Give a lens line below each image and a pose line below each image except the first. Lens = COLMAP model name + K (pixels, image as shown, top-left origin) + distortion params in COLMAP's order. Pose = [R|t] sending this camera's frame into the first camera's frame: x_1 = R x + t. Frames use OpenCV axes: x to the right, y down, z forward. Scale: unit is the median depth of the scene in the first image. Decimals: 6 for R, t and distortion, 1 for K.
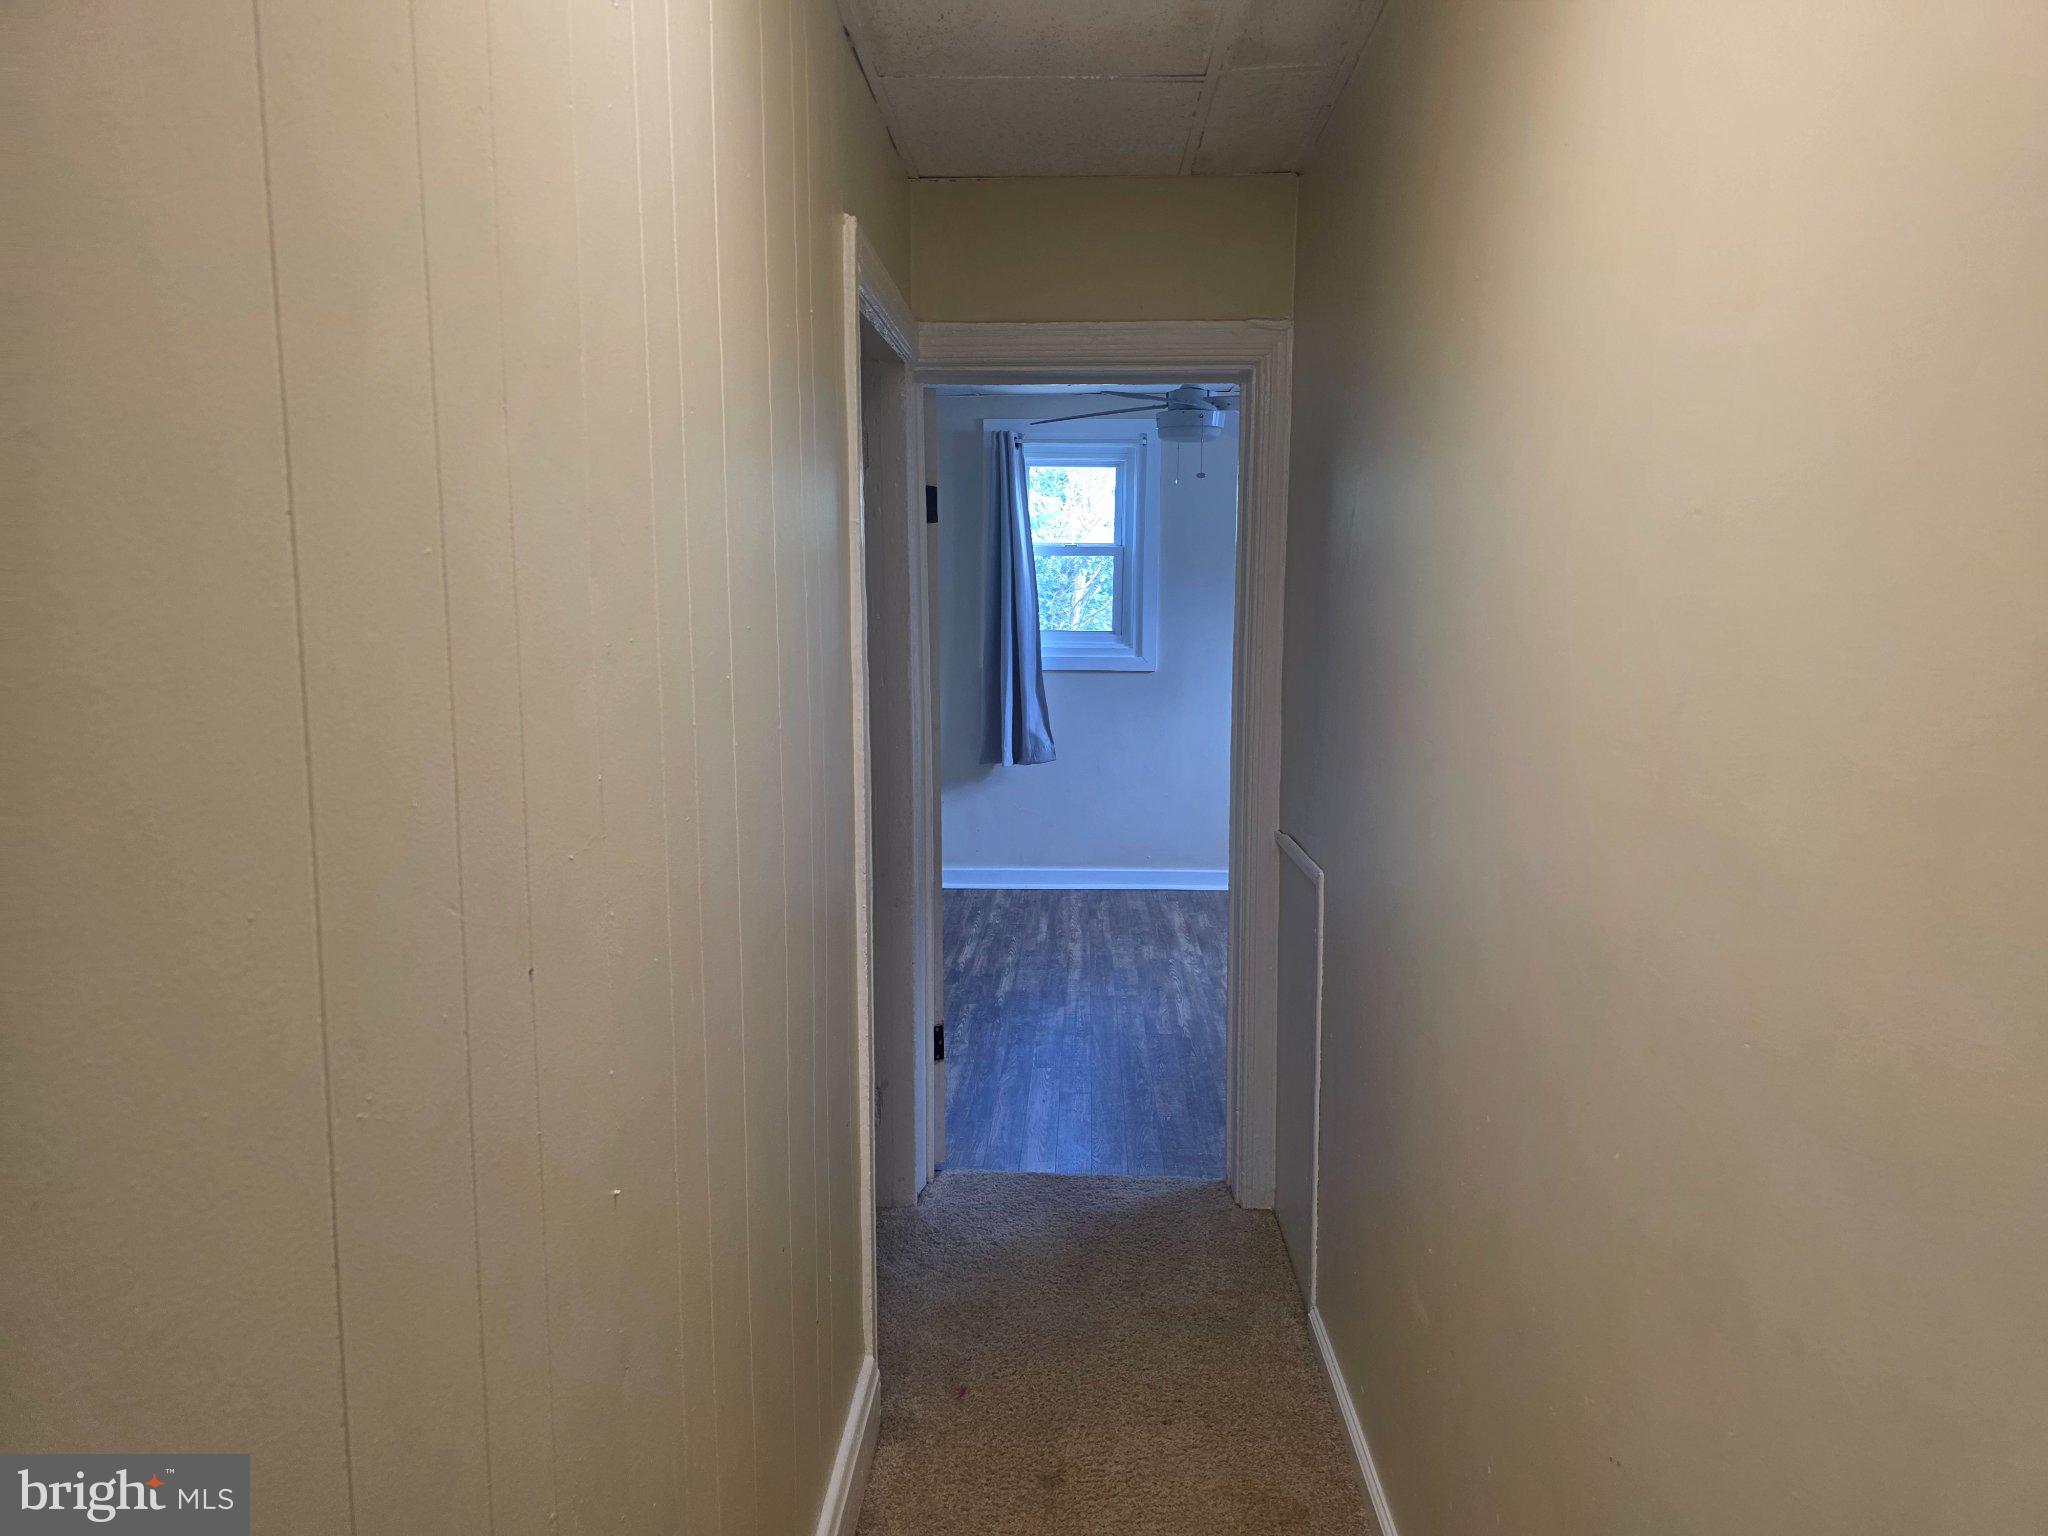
lens RADIAL K [[1381.3, 0, 1022.0], [0, 1381.3, 766.7], [0, 0, 1]] dist [0.042228, -0.034309]
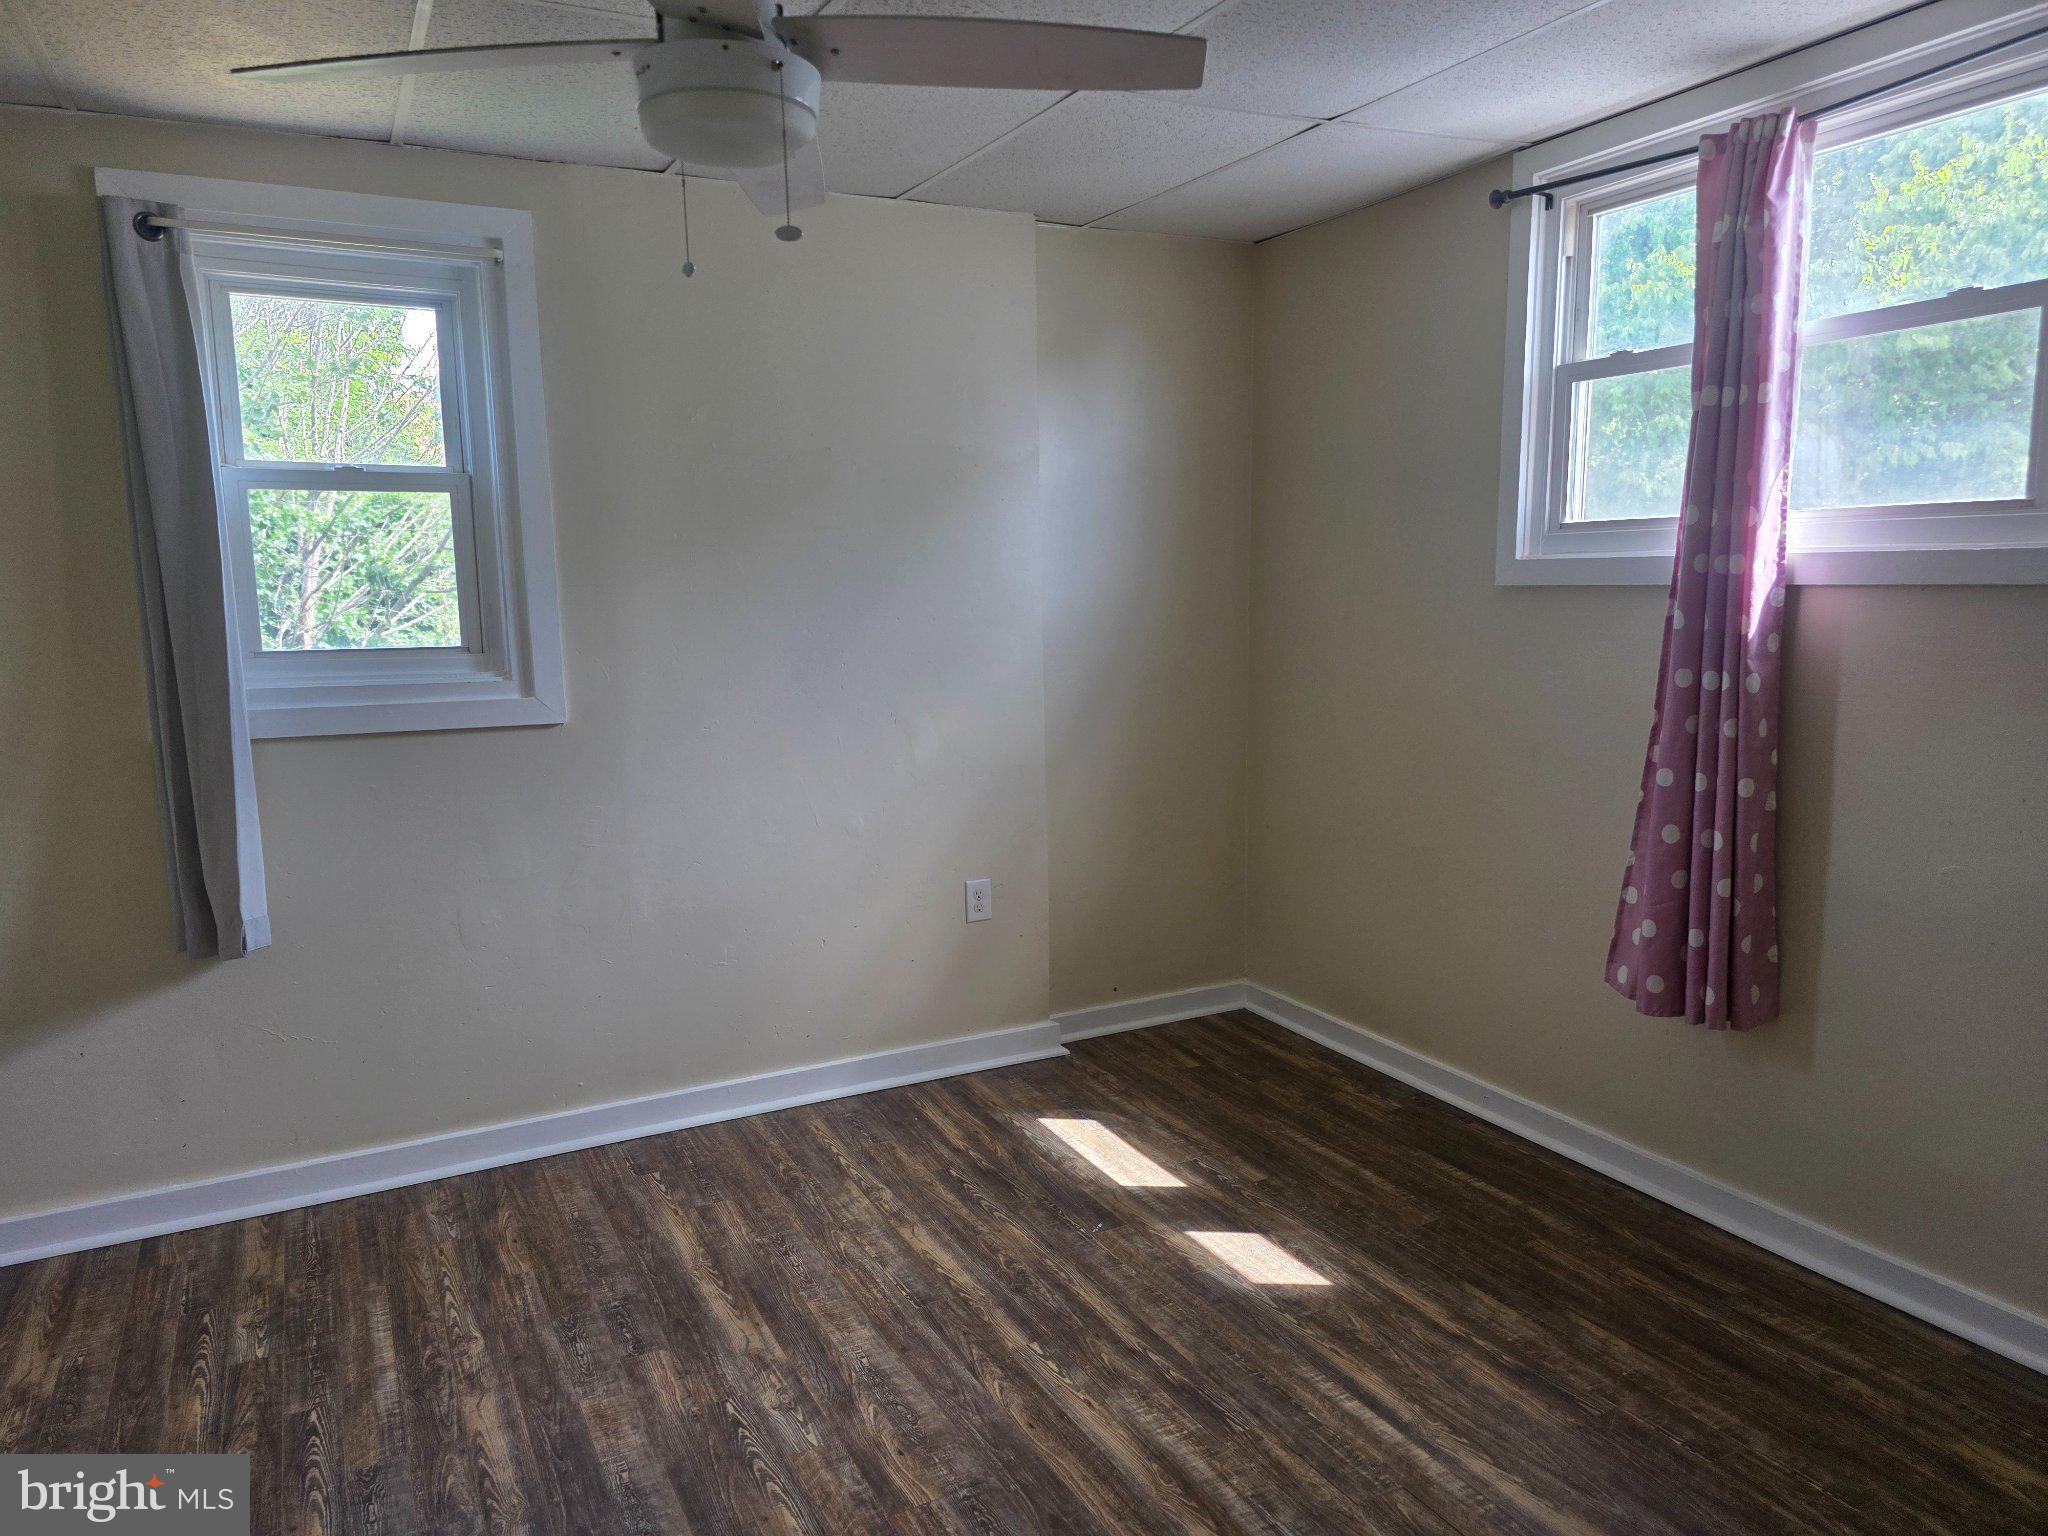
lens RADIAL K [[1381.3, 0, 1017.6], [0, 1381.3, 779.0], [0, 0, 1]] dist [0.042228, -0.034309]
pose [[0.869410, -0.091523, 0.485541, -0.007207], [0.082530, 0.995789, 0.039924, -0.055870], [-0.487150, 0.005362, 0.873302, 0.482848]]
